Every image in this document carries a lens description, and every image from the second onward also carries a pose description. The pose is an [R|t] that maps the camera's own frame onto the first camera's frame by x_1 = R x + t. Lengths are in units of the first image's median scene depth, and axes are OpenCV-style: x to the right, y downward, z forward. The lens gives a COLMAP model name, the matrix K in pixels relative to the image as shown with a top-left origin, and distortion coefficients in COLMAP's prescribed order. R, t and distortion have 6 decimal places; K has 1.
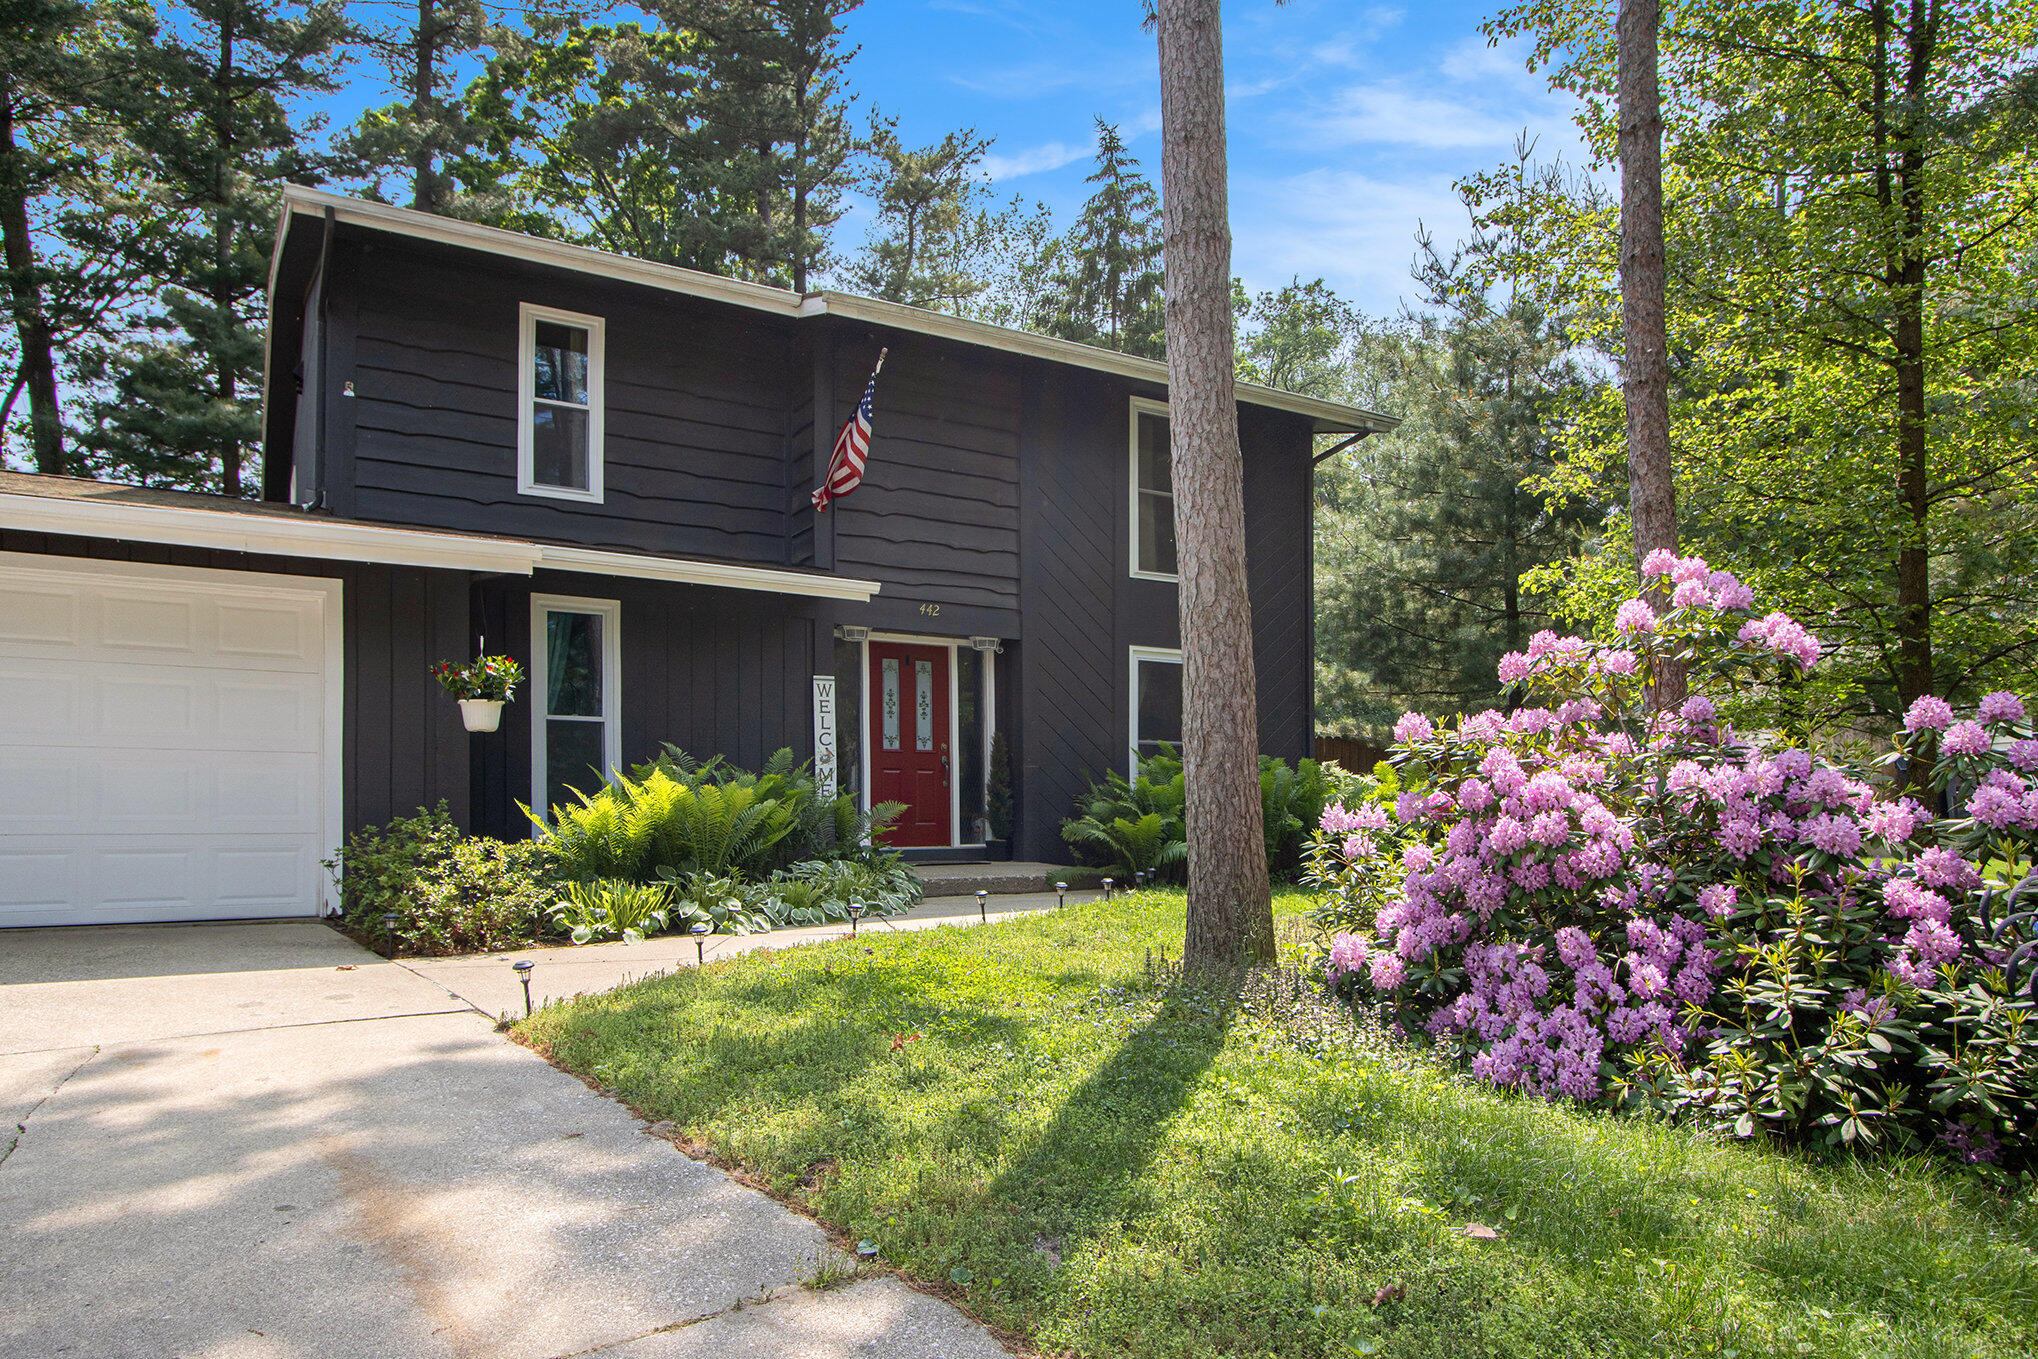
lens RADIAL K [[1315.7, 0, 1084.9], [0, 1315.7, 725.1], [0, 0, 1]] dist [0.014513, -0.010478]
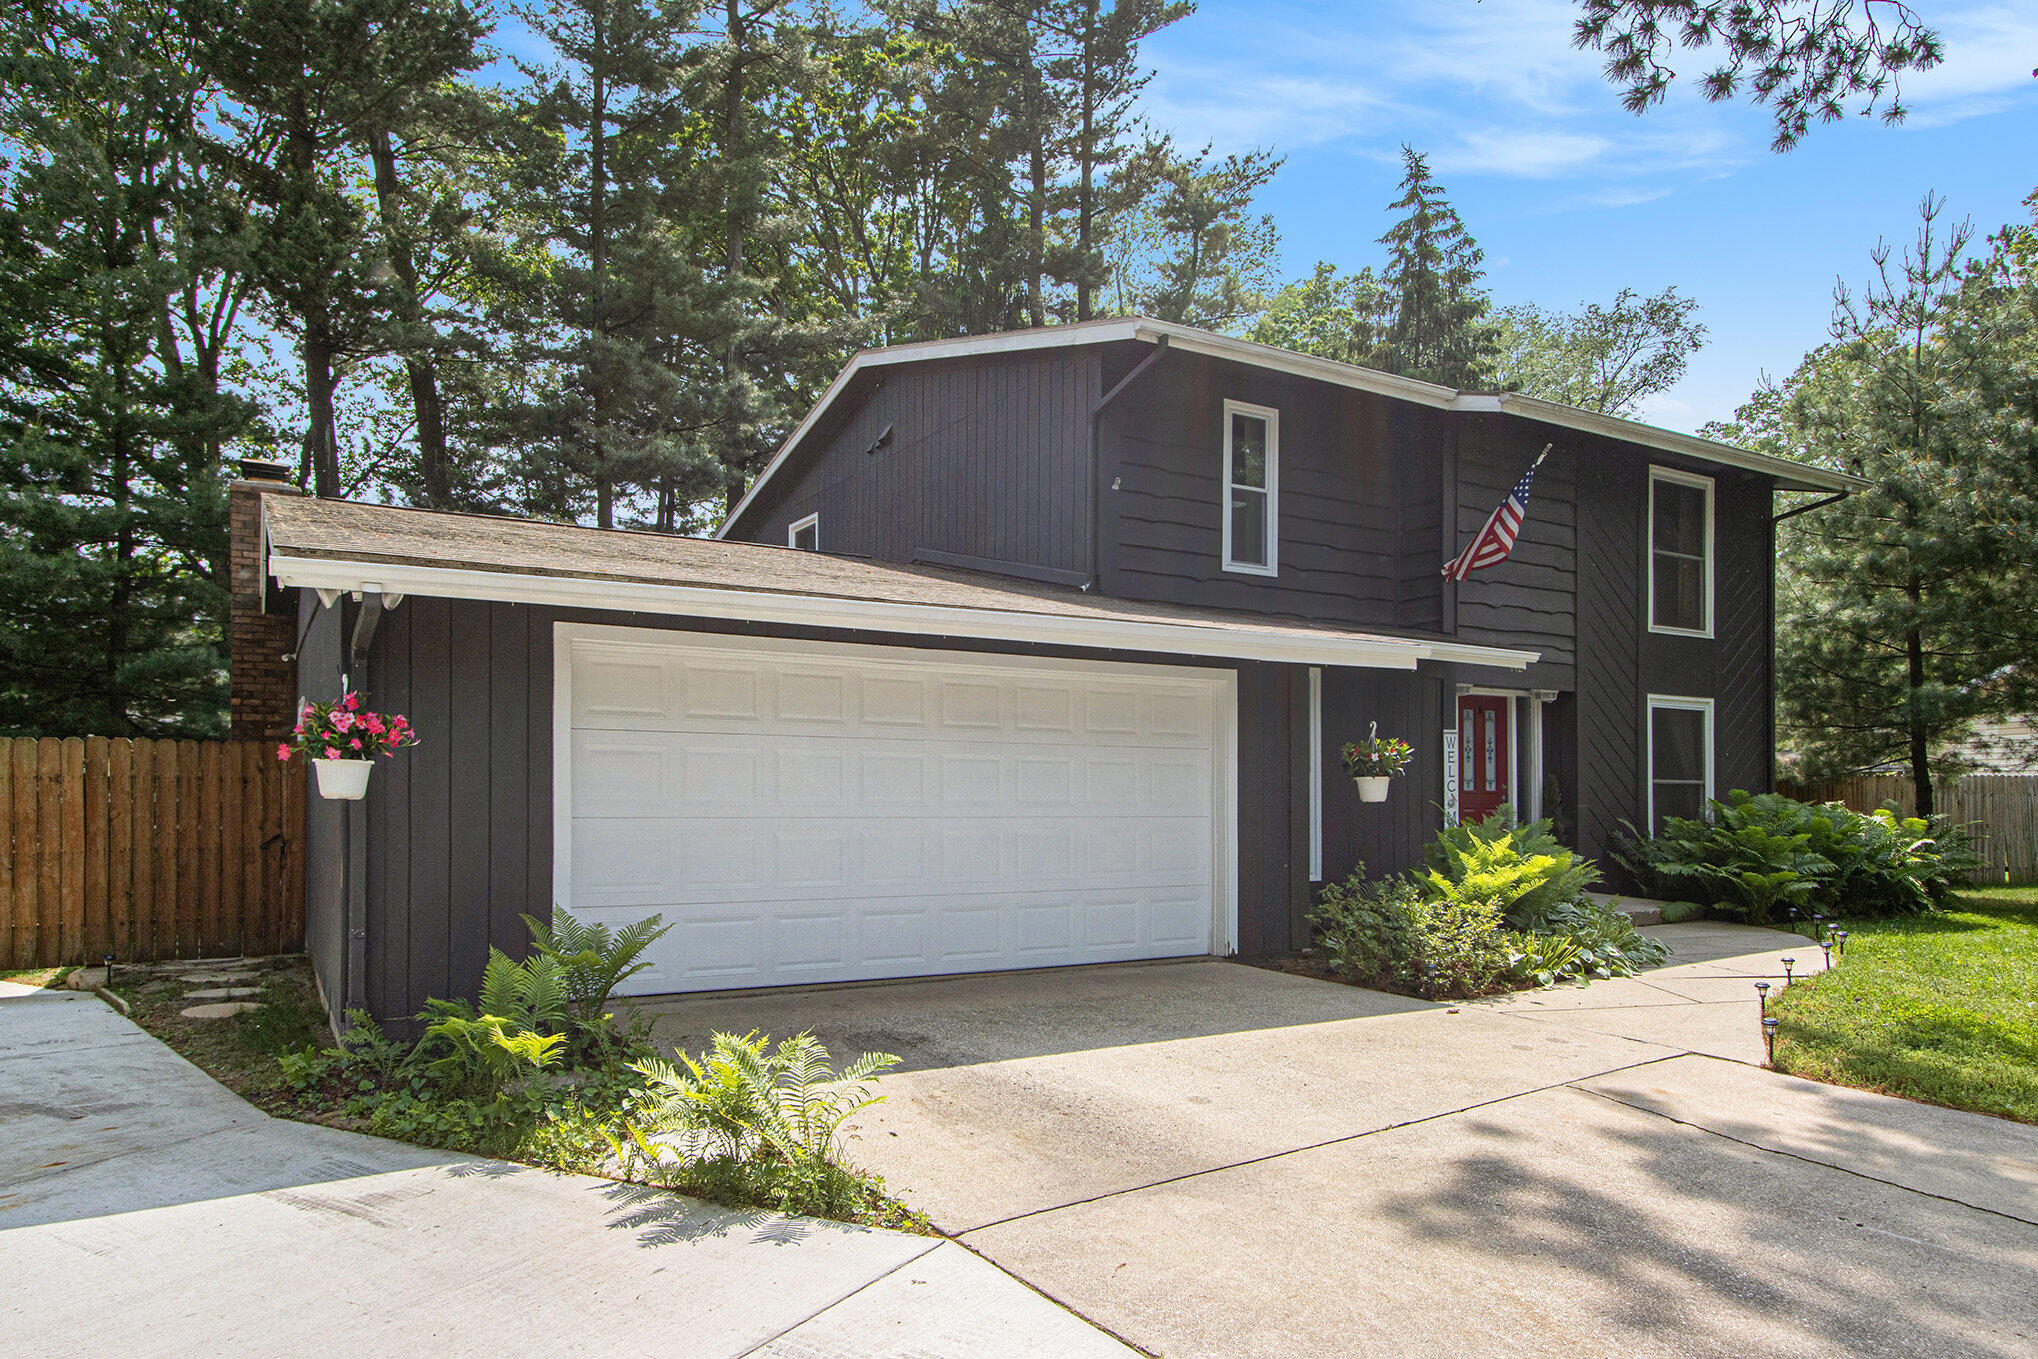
lens RADIAL K [[1339.6, 0, 1078.4], [0, 1339.6, 769.7], [0, 0, 1]] dist [0.011077, 0.000101]
pose [[0.999956, 0.009386, 0.000312, -0.539395], [-0.009389, 0.998567, 0.052683, -0.063598], [0.000183, -0.052684, 0.998611, -0.154305]]
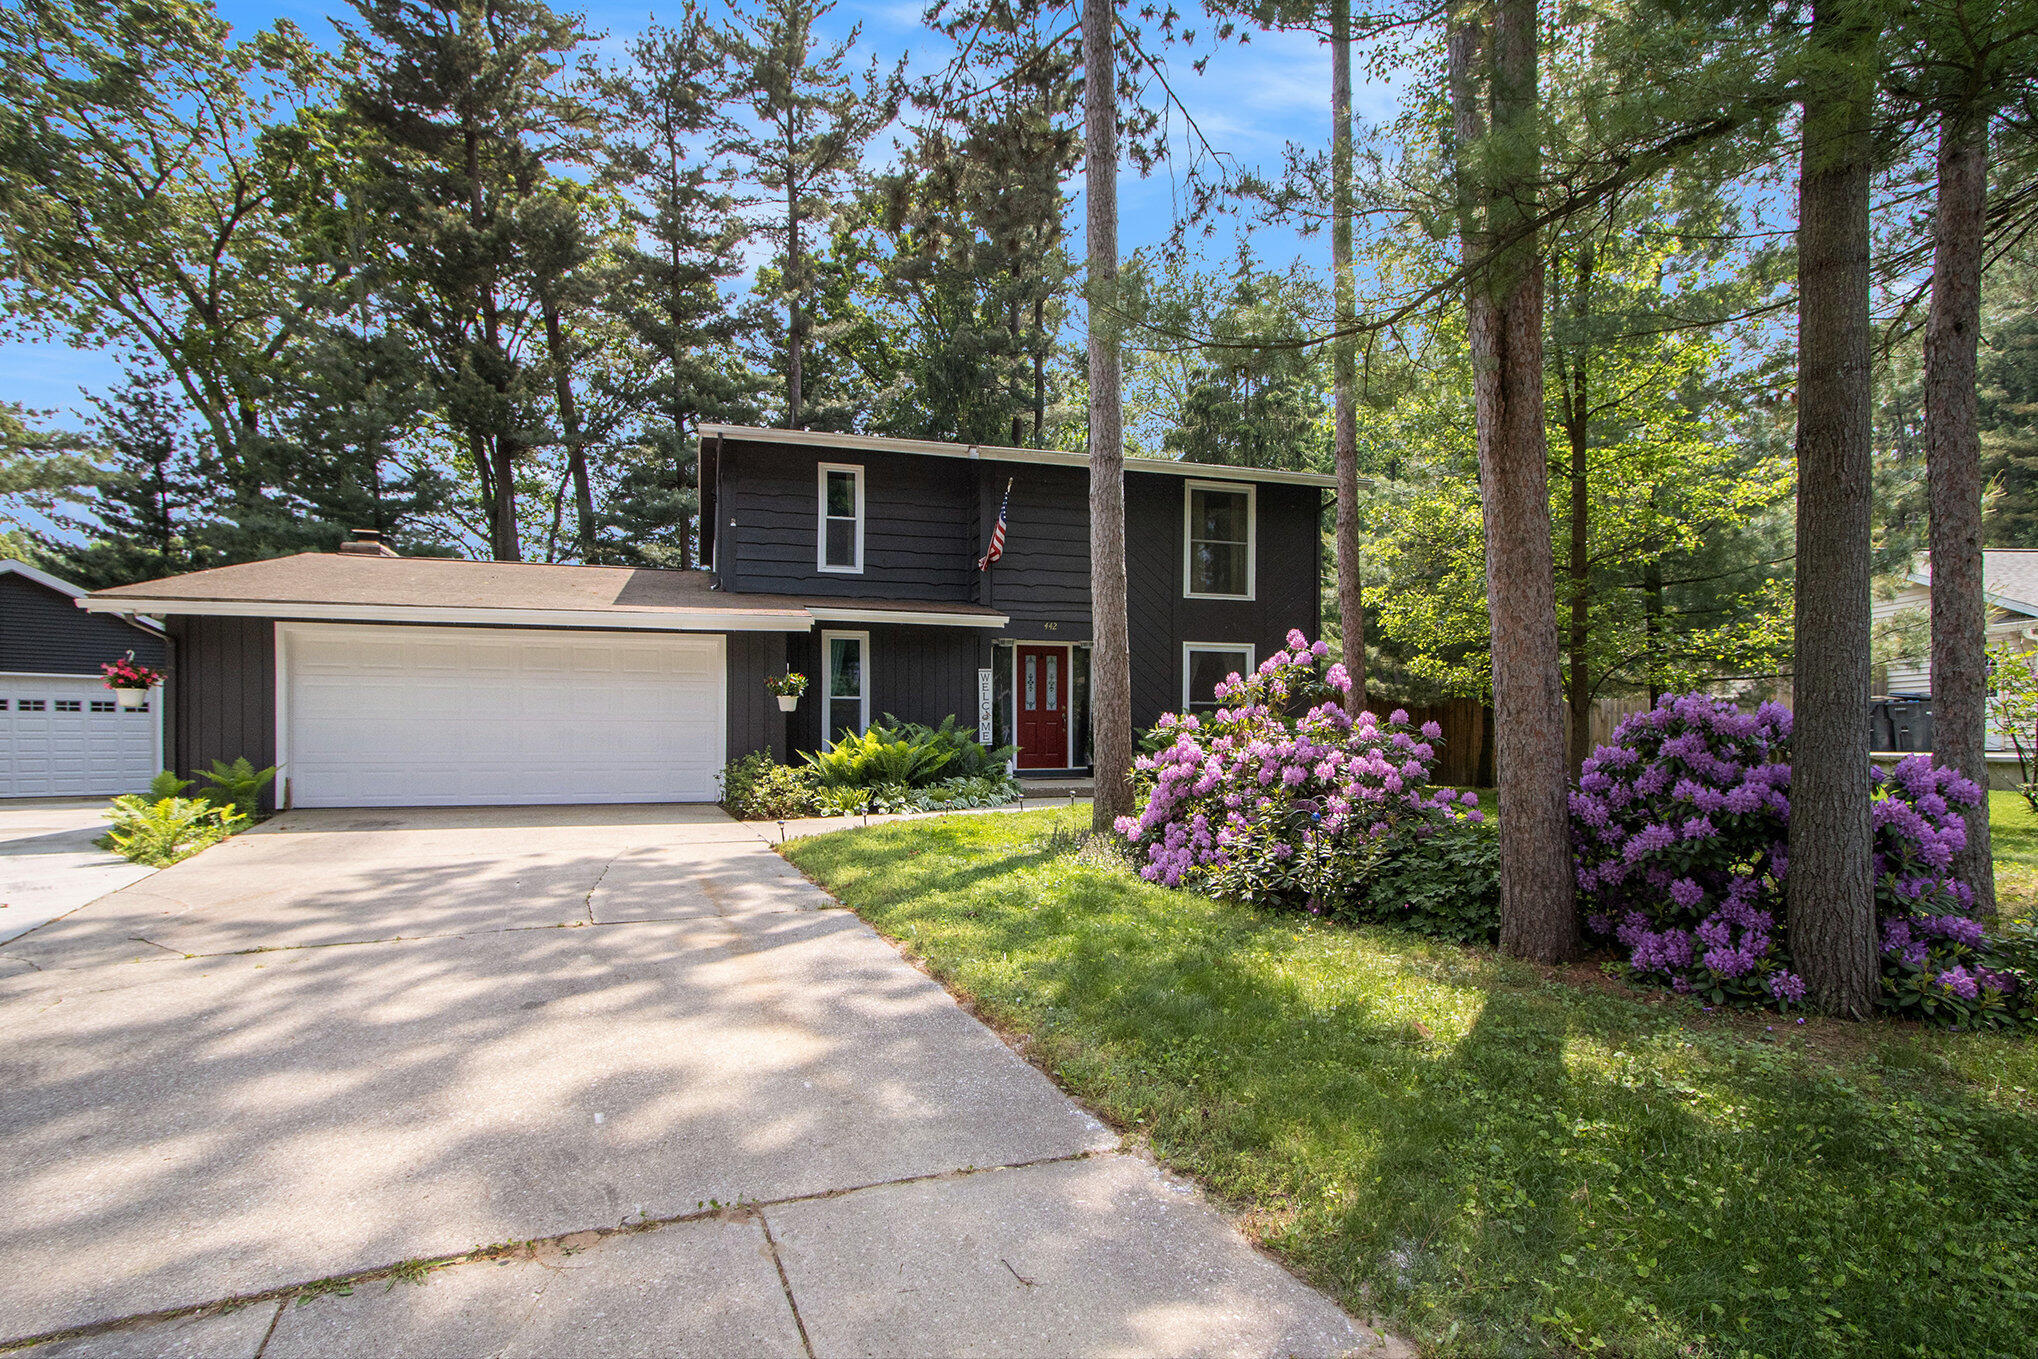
lens RADIAL K [[1073.9, 0, 1073.0], [0, 1073.9, 694.6], [0, 0, 1]] dist [0.033653, 0.001393]
pose [[0.970651, -0.007811, -0.240366, 0.259835], [0.015851, 0.999377, 0.031532, -0.047460], [0.239970, -0.034417, 0.970170, -0.348927]]
